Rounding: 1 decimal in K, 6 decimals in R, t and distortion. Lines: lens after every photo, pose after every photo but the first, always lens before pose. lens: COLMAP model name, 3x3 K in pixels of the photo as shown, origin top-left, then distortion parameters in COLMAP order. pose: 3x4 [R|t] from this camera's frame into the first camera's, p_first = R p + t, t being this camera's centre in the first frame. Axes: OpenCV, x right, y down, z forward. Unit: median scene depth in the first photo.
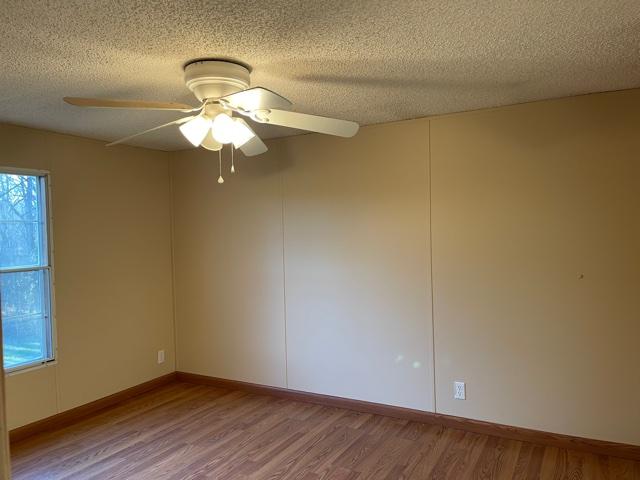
lens RADIAL K [[479.0, 0, 320.4], [0, 479.0, 241.4], [0, 0, 1]] dist [0.070955, -0.092759]
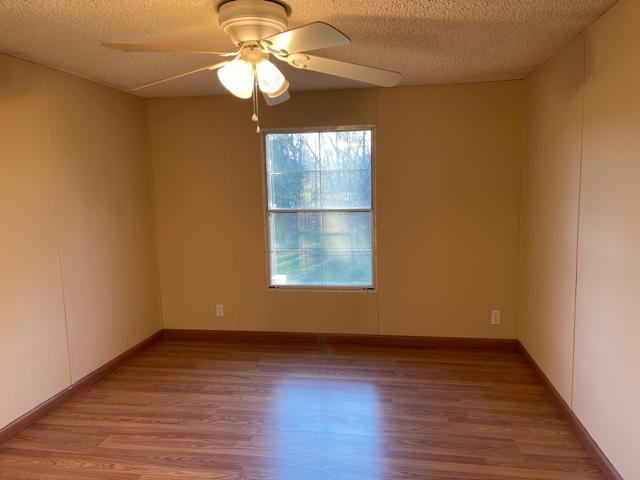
lens RADIAL K [[479.0, 0, 319.3], [0, 479.0, 238.9], [0, 0, 1]] dist [0.070955, -0.092759]
pose [[0.346059, 0.126881, -0.929594, 0.473238], [-0.011209, 0.991302, 0.131131, -0.026729], [0.938146, -0.034959, 0.344471, 0.483981]]
